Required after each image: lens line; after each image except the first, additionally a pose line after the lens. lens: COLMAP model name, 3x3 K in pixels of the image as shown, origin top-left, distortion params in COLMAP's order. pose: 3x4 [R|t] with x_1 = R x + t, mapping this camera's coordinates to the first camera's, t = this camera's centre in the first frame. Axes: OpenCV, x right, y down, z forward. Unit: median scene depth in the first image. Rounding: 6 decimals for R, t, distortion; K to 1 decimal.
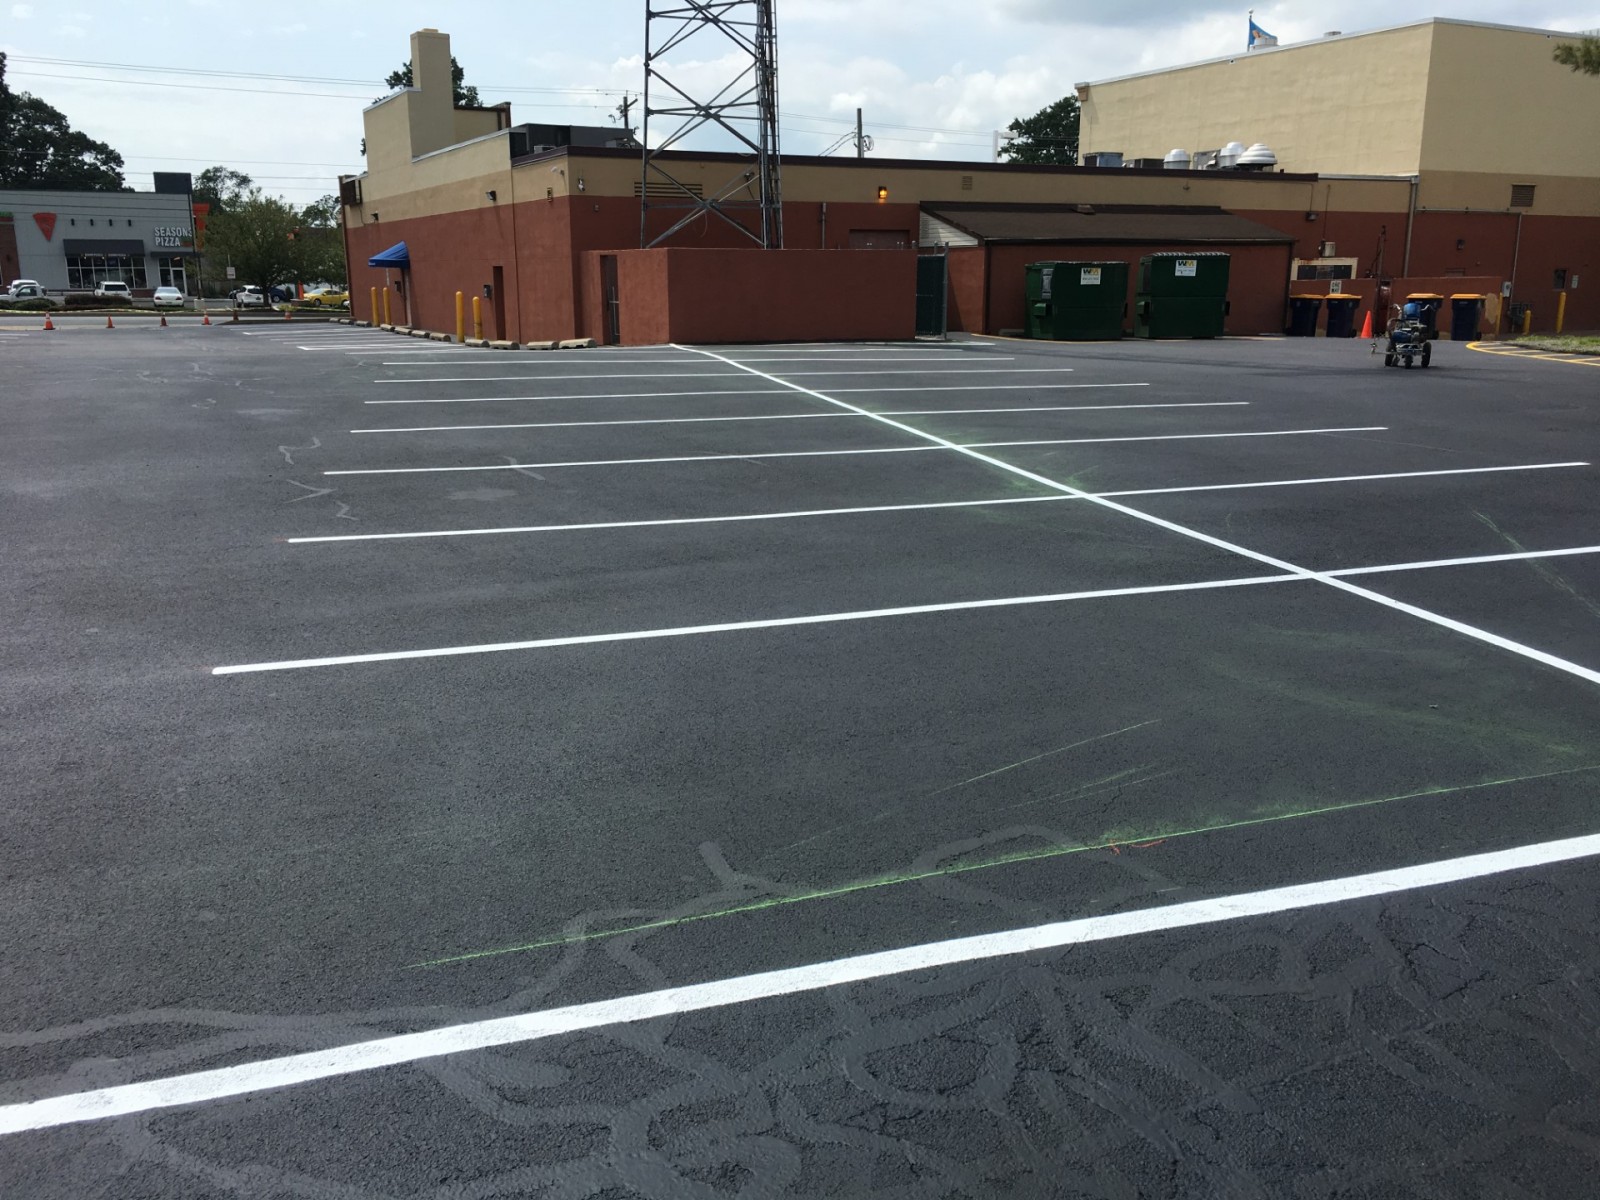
lens RADIAL K [[1347.9, 0, 800.5], [0, 1347.9, 588.1], [0, 0, 1]] dist [0.097064, -0.126411]
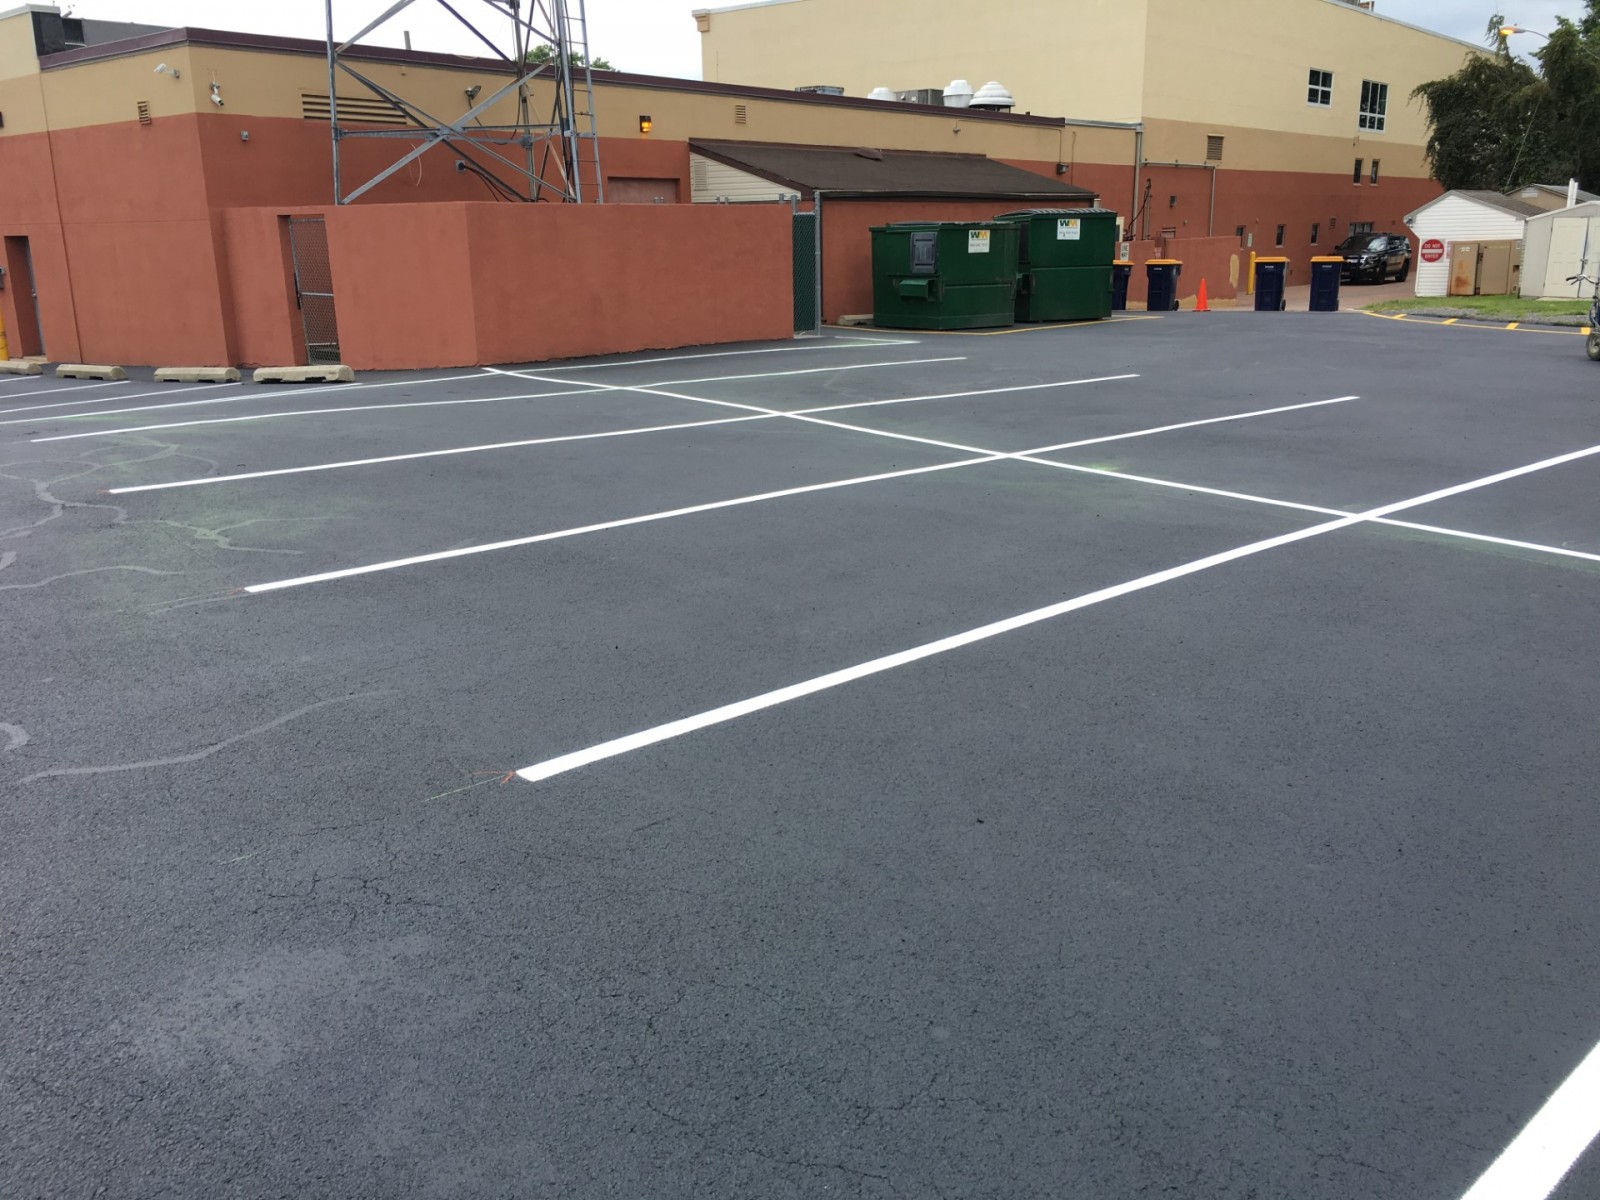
lens RADIAL K [[1347.9, 0, 800.5], [0, 1347.9, 588.1], [0, 0, 1]] dist [0.097064, -0.126411]
pose [[0.920076, -0.111618, 0.375502, -0.152701], [0.101746, 0.993742, 0.046086, -0.075253], [-0.378296, -0.004197, 0.925675, 0.308319]]
